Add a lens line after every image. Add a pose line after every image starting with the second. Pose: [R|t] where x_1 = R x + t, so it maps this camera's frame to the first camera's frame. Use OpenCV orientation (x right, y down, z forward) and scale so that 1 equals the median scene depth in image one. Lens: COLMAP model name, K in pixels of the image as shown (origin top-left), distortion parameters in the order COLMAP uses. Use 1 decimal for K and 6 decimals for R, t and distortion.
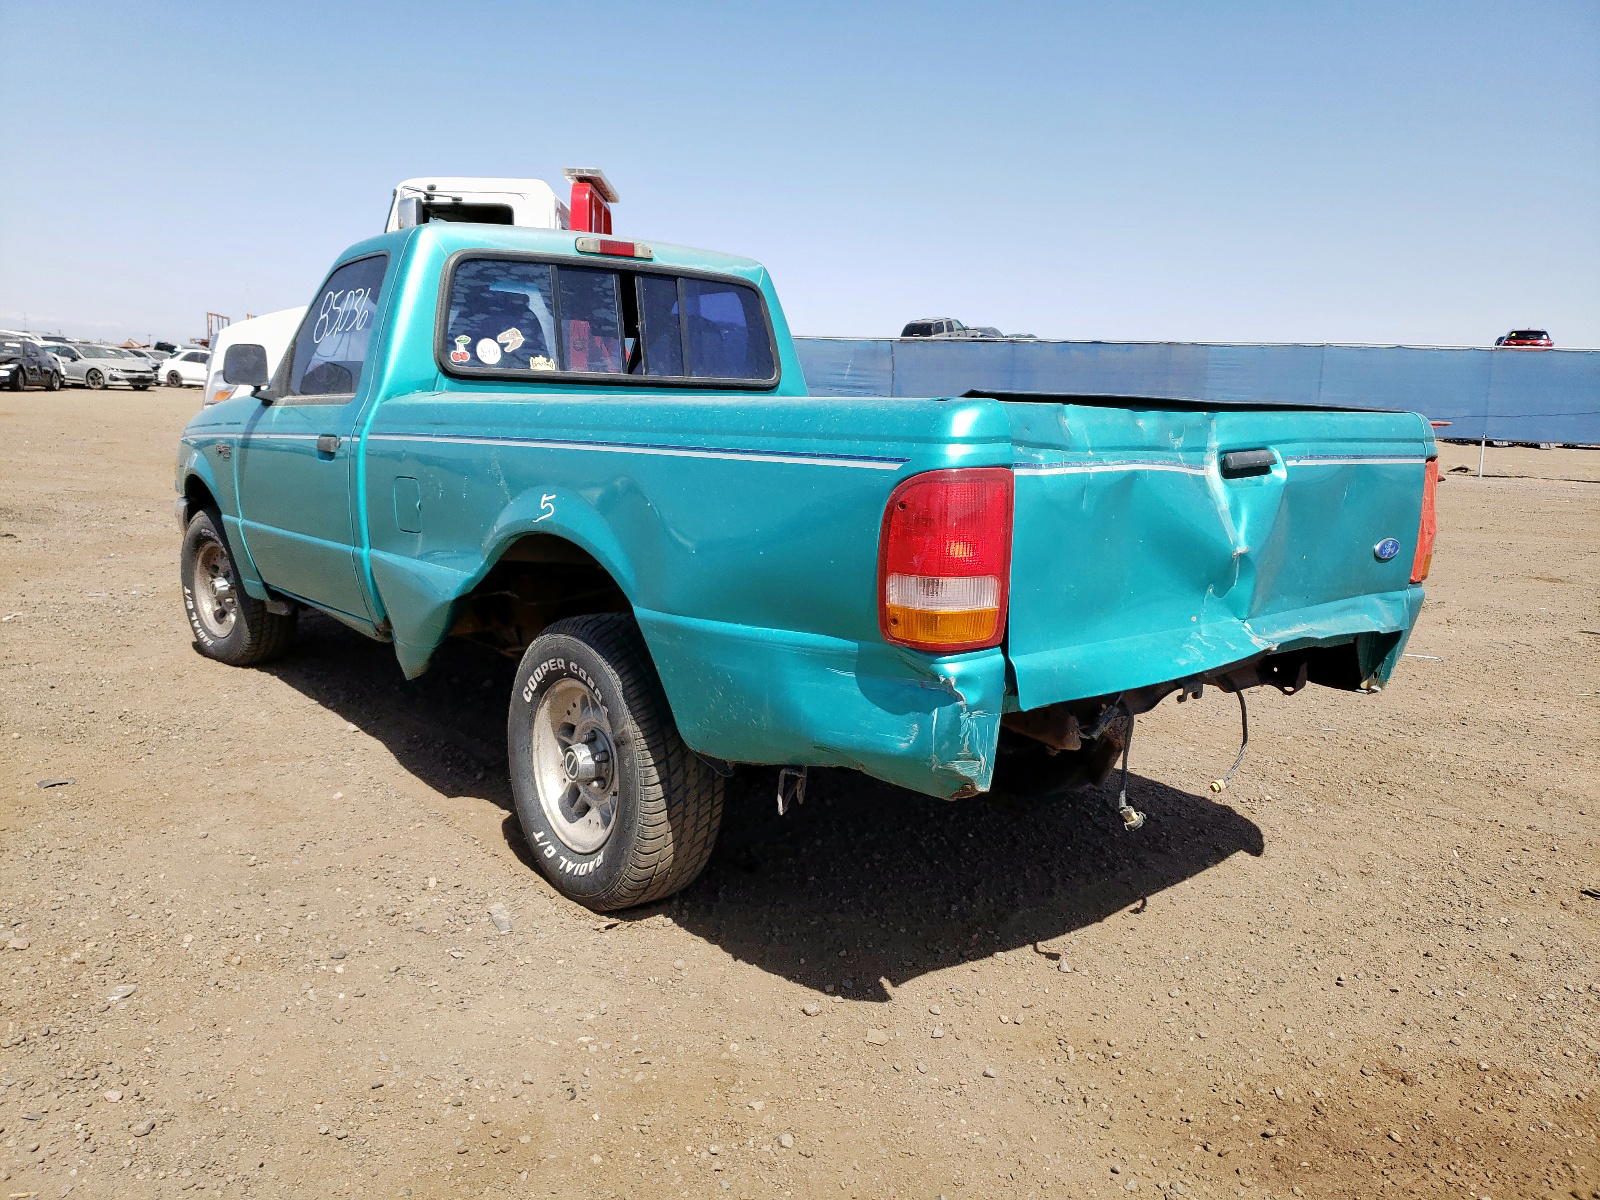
lens RADIAL K [[1250.9, 0, 798.8], [0, 1250.9, 571.9], [0, 0, 1]] dist [0.010266, 0.011600]
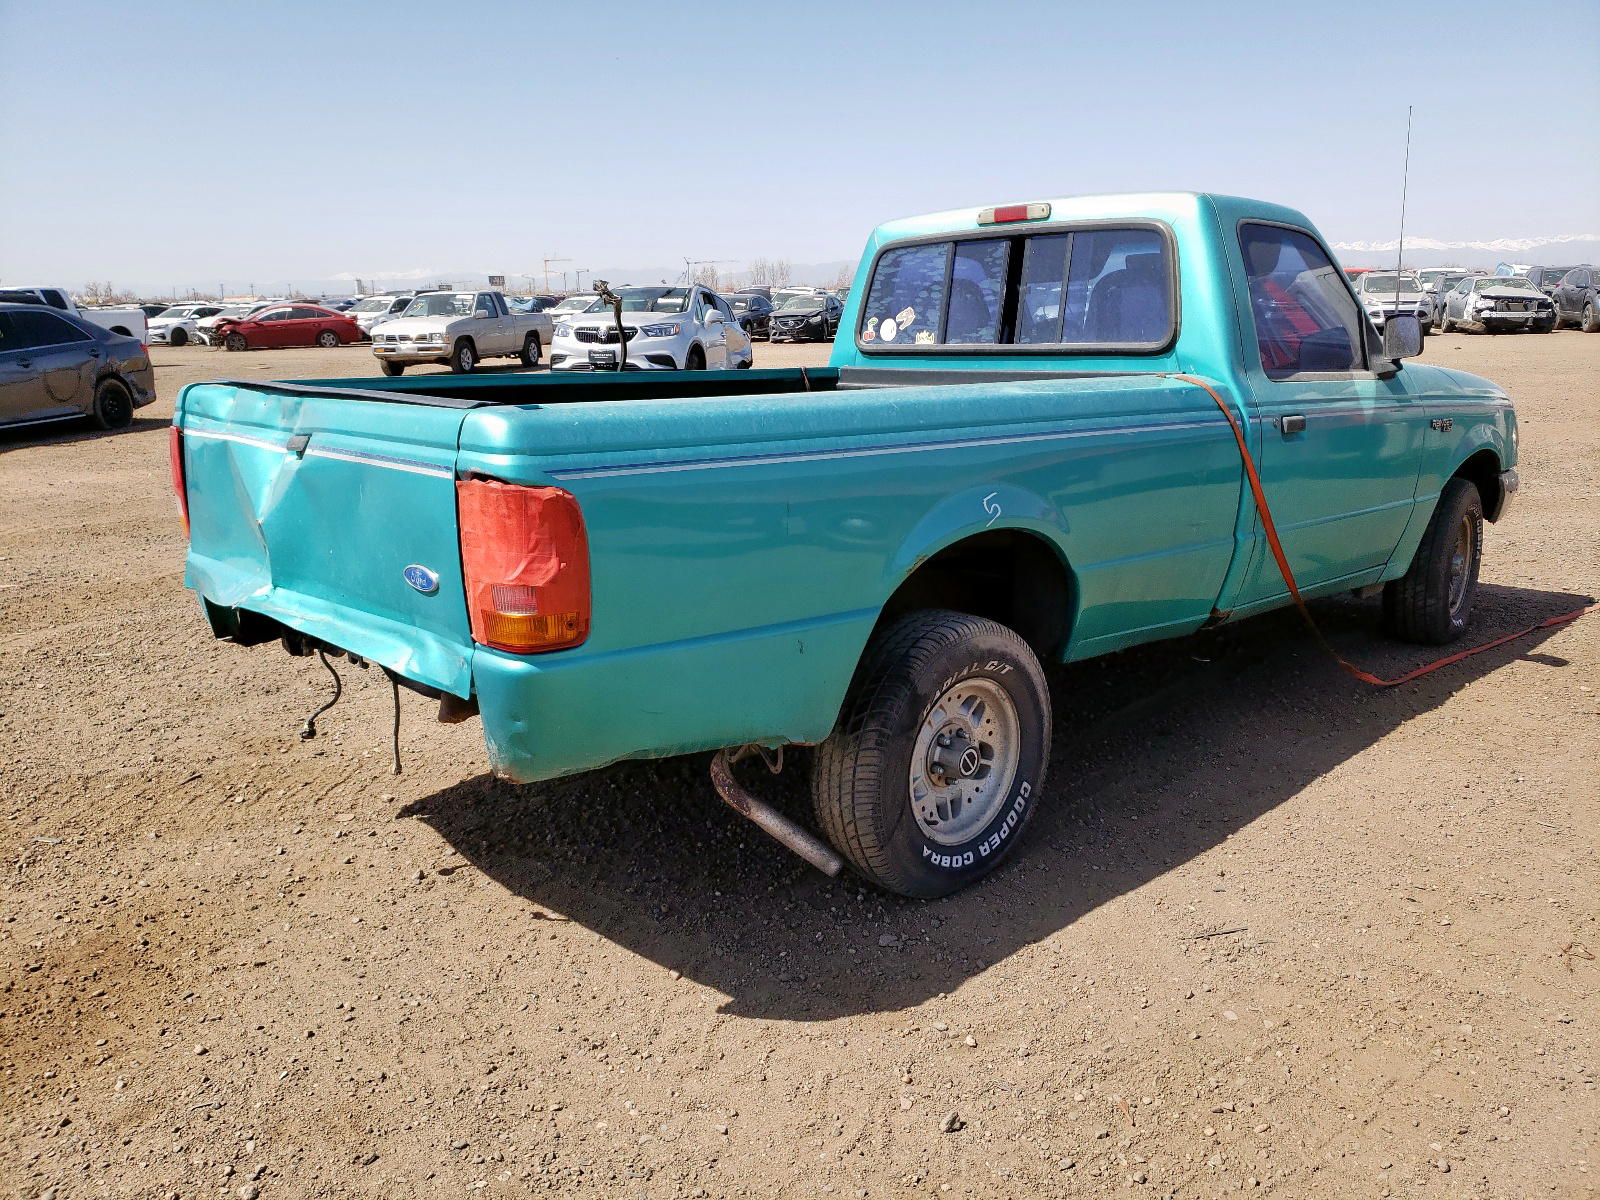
lens RADIAL K [[1250.9, 0, 798.8], [0, 1250.9, 604.9], [0, 0, 1]] dist [0.010266, 0.011600]
pose [[0.042511, 0.187820, -0.981283, 1.225337], [-0.119134, 0.976116, 0.181670, -0.169356], [0.991968, 0.109181, 0.063872, 1.149639]]
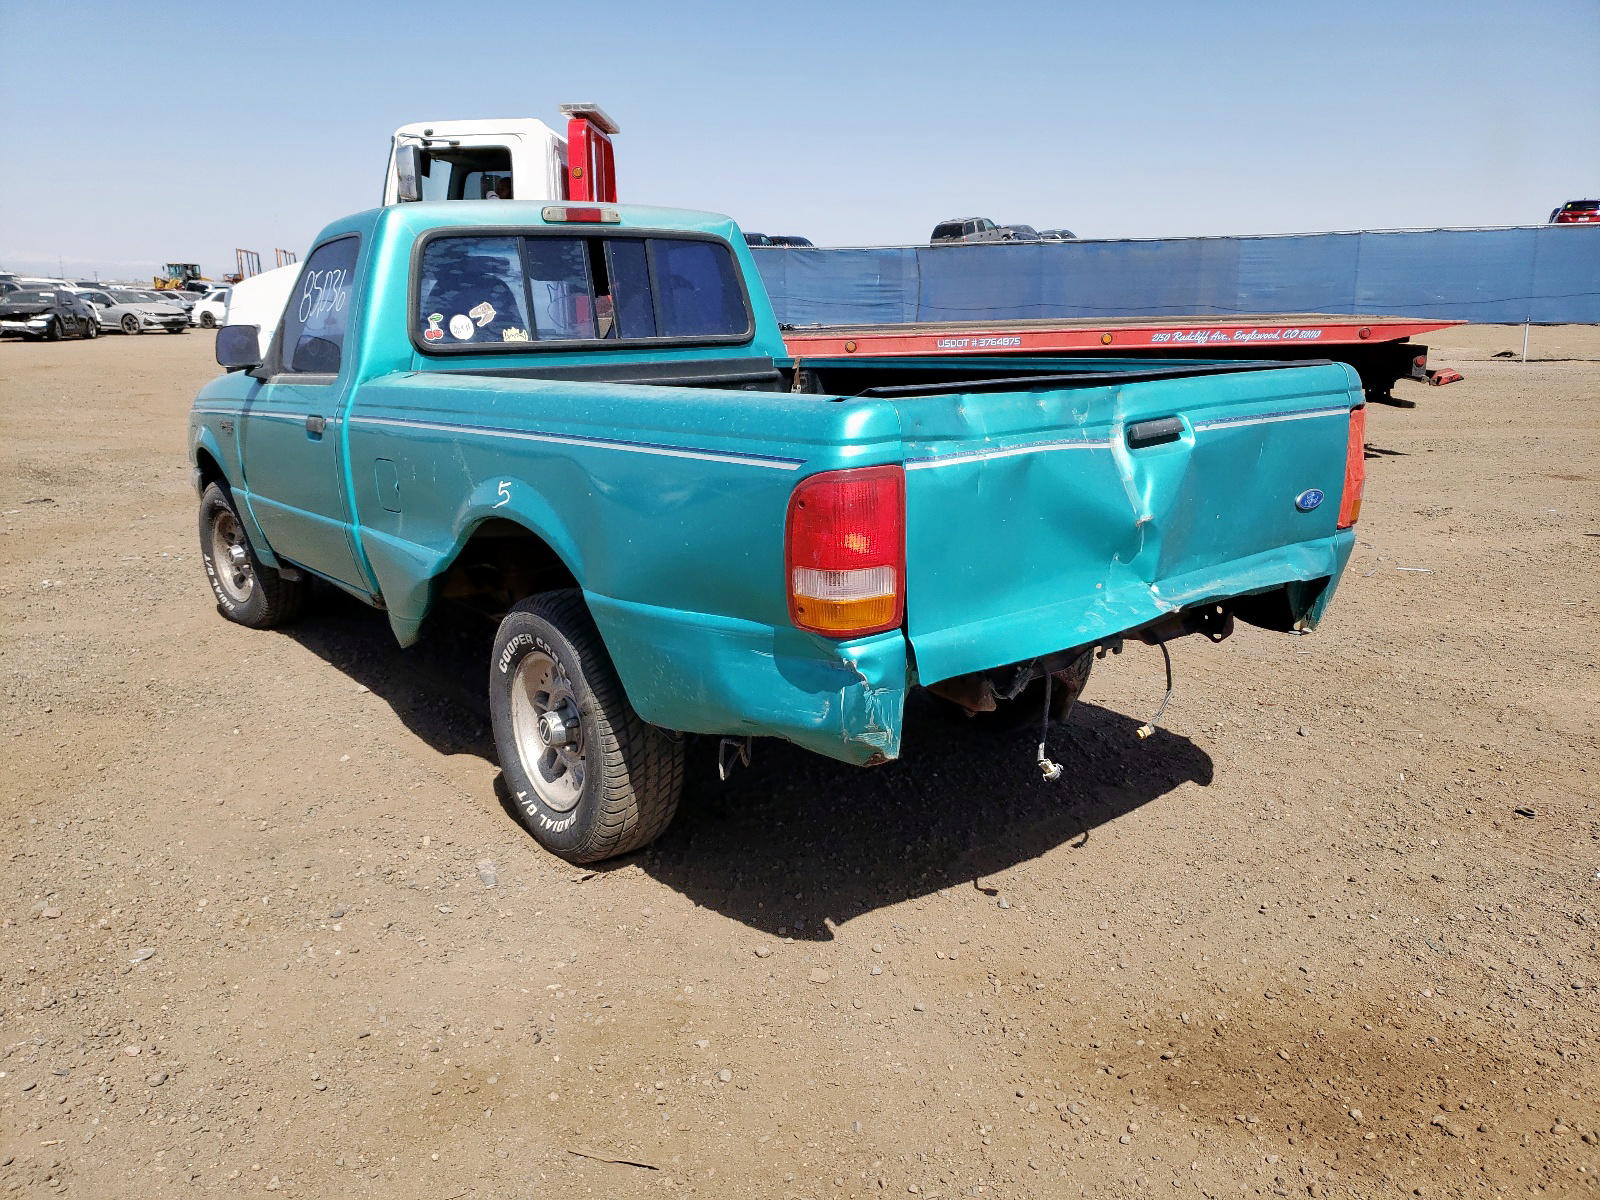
lens RADIAL K [[1250.9, 0, 799.3], [0, 1250.9, 584.7], [0, 0, 1]] dist [0.010266, 0.011600]
pose [[0.998484, -0.039409, -0.038419, 0.081918], [0.042446, 0.995749, 0.081745, -0.048986], [0.035034, -0.083252, 0.995912, -0.050662]]
